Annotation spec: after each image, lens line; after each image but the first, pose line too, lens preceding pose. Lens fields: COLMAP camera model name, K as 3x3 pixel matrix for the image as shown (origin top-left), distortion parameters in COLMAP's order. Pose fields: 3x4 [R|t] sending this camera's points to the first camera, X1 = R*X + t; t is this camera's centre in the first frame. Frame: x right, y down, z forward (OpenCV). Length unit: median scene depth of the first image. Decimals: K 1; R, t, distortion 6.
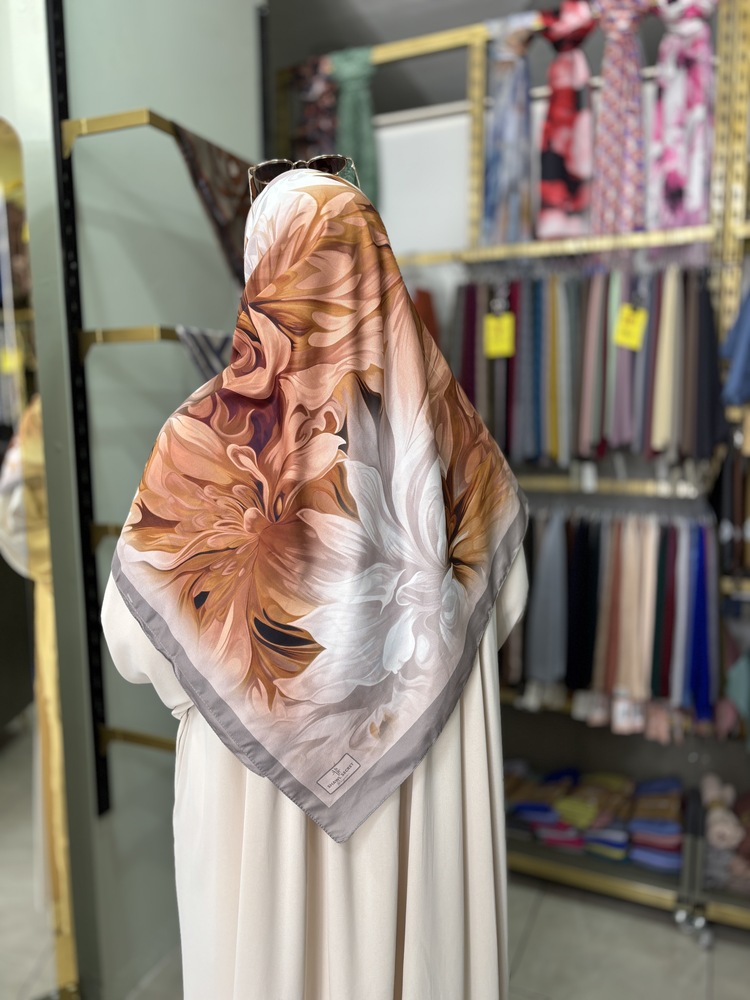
lens RADIAL K [[839.6, 0, 373.6], [0, 839.6, 518.8], [0, 0, 1]] dist [0.005568, -0.007612]
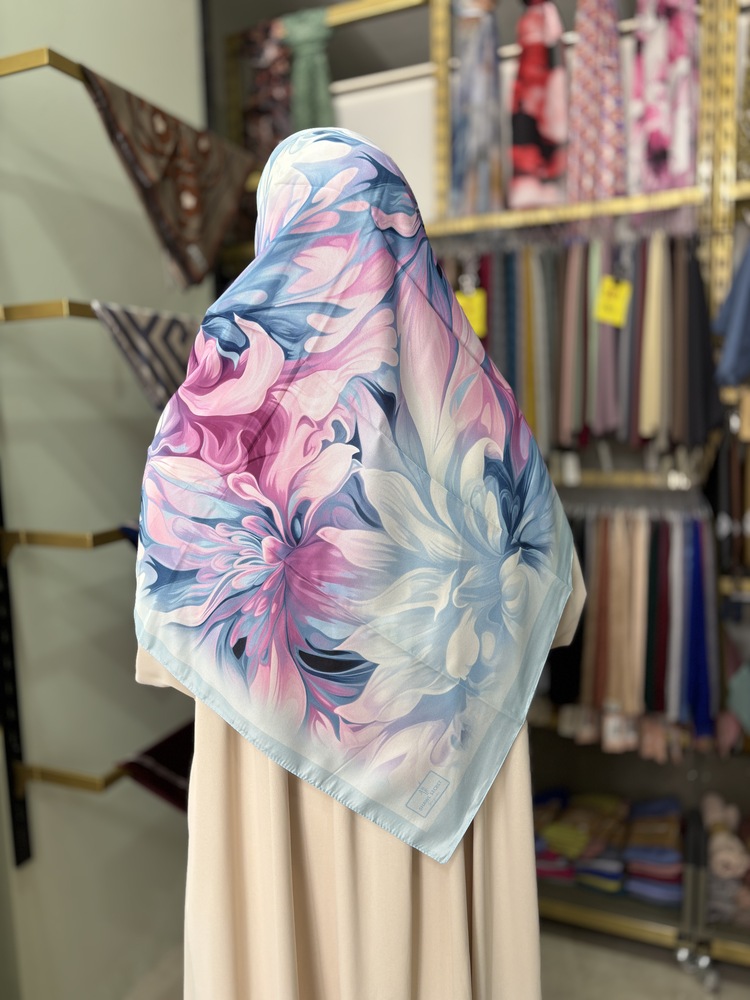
lens RADIAL K [[839.6, 0, 371.9], [0, 839.6, 508.6], [0, 0, 1]] dist [0.005568, -0.007612]
pose [[0.999730, -0.018655, 0.013887, 0.028698], [0.018809, 0.999762, -0.011031, -0.000526], [-0.013678, 0.011290, 0.999843, 0.098903]]
